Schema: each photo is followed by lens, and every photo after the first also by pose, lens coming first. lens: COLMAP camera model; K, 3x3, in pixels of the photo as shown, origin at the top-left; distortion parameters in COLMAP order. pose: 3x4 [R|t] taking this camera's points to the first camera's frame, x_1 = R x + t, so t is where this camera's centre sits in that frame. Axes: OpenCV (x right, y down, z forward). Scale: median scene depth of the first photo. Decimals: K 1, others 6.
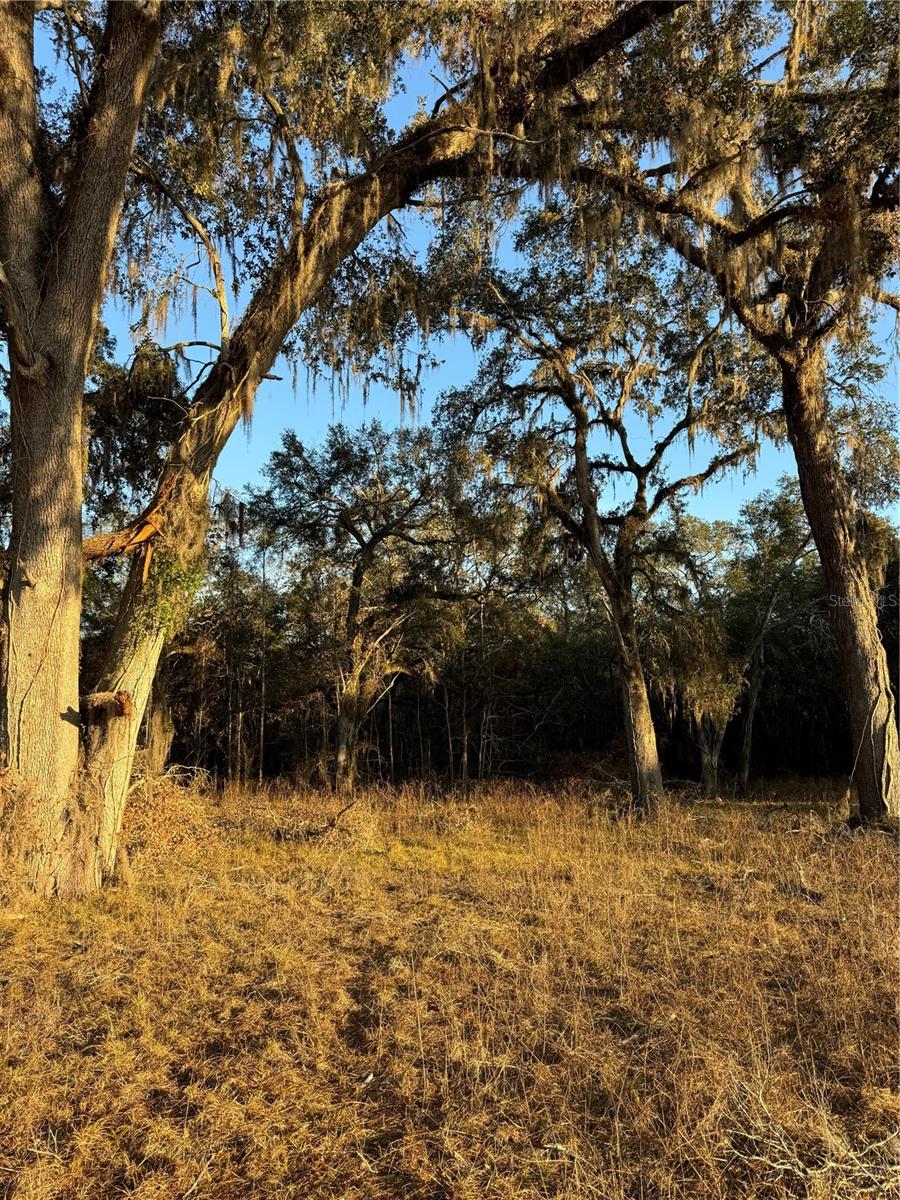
lens RADIAL K [[783.5, 0, 449.2], [0, 783.5, 628.6], [0, 0, 1]] dist [0.000575, -0.000533]
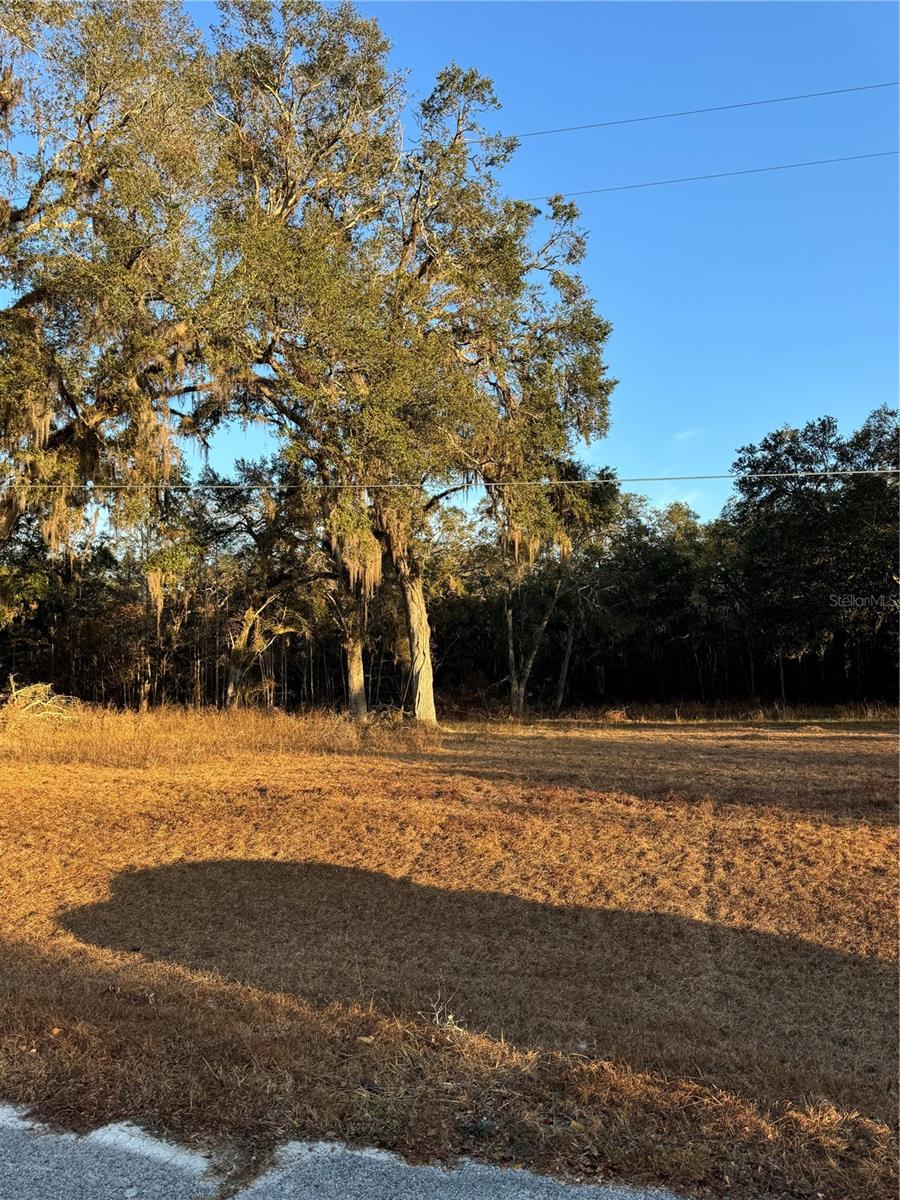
lens RADIAL K [[783.5, 0, 449.2], [0, 783.5, 628.6], [0, 0, 1]] dist [0.000575, -0.000533]
pose [[0.992356, -0.017438, -0.122168, 0.553050], [0.027380, 0.996404, 0.080180, -0.079474], [0.120331, -0.082912, 0.989265, -0.532103]]
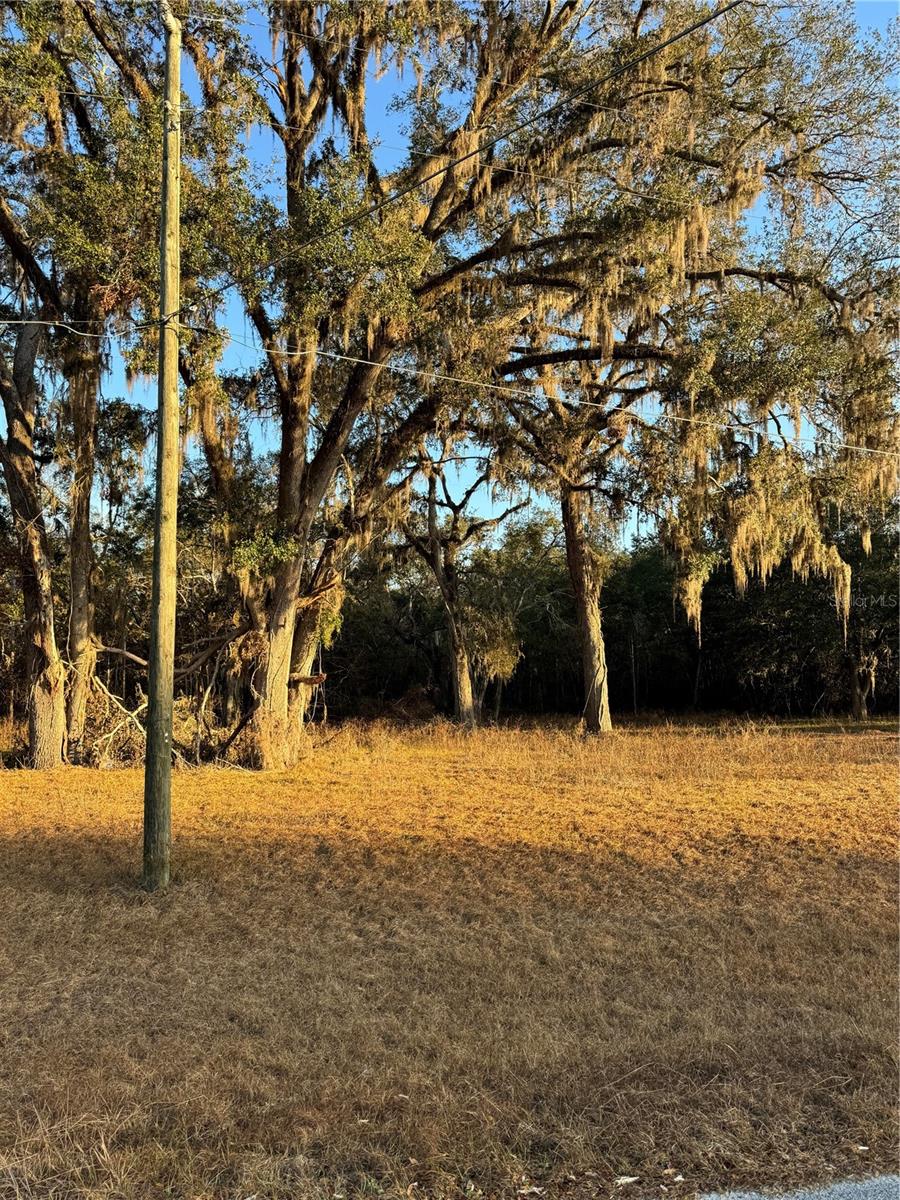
lens RADIAL K [[783.5, 0, 449.2], [0, 783.5, 628.6], [0, 0, 1]] dist [0.000575, -0.000533]
pose [[0.937298, 0.021095, 0.347891, -0.291293], [-0.043807, 0.997381, 0.057550, -0.065257], [-0.345766, -0.069182, 0.935767, -0.408307]]
